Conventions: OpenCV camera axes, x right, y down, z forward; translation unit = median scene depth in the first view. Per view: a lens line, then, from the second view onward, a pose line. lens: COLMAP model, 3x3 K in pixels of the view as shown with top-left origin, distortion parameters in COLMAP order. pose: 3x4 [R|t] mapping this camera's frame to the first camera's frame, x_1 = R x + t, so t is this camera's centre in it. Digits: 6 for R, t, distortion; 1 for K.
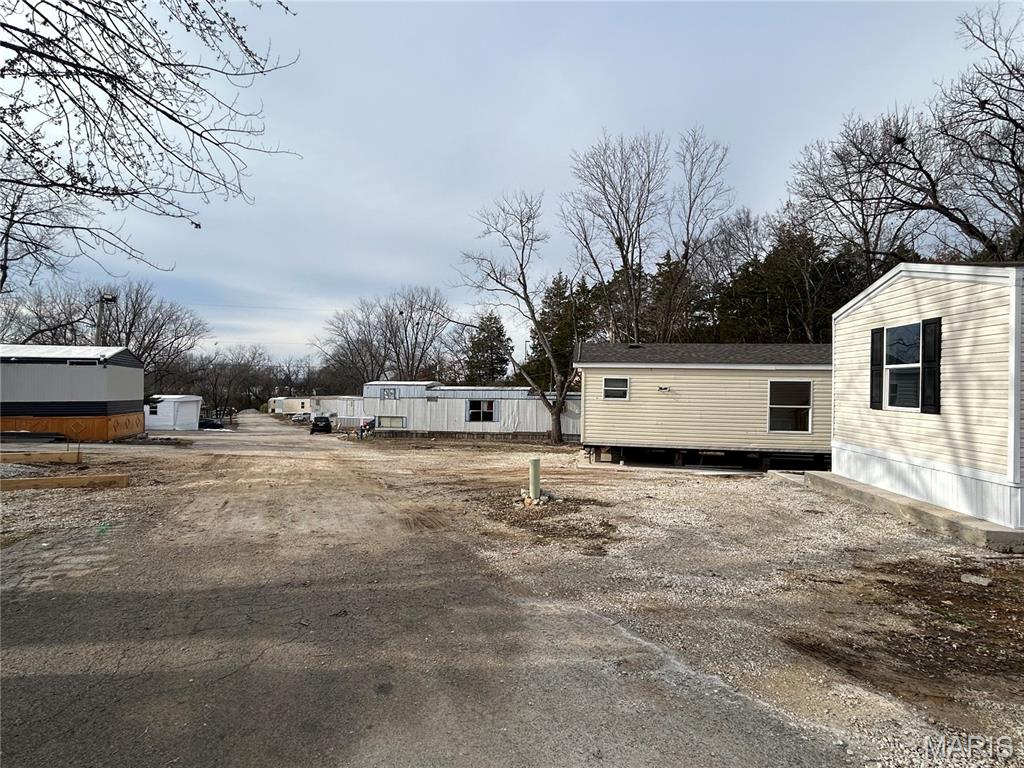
lens RADIAL K [[507.1, 0, 508.7], [0, 507.1, 388.4], [0, 0, 1]] dist [-0.001465, 0.000468]
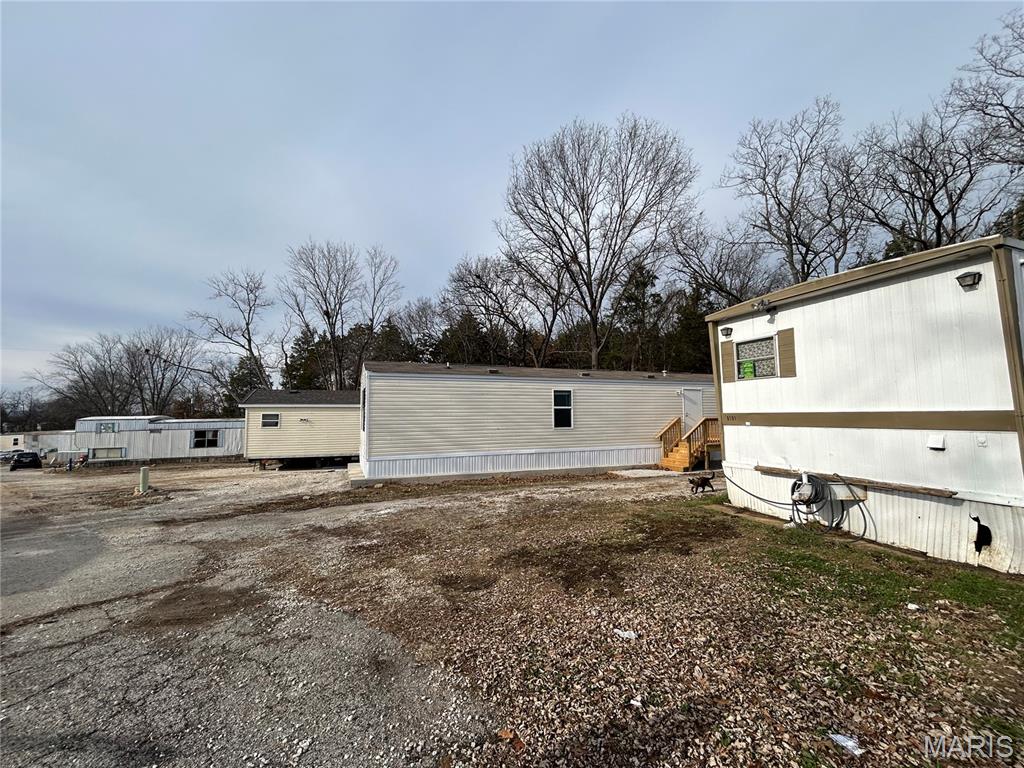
lens RADIAL K [[411.7, 0, 517.1], [0, 411.7, 386.0], [0, 0, 1]] dist [-0.001923, 0.000228]
pose [[0.887244, 0.006415, 0.461257, 0.150751], [0.023689, 0.997950, -0.059446, -0.006376], [-0.460693, 0.063670, 0.885273, -0.231574]]
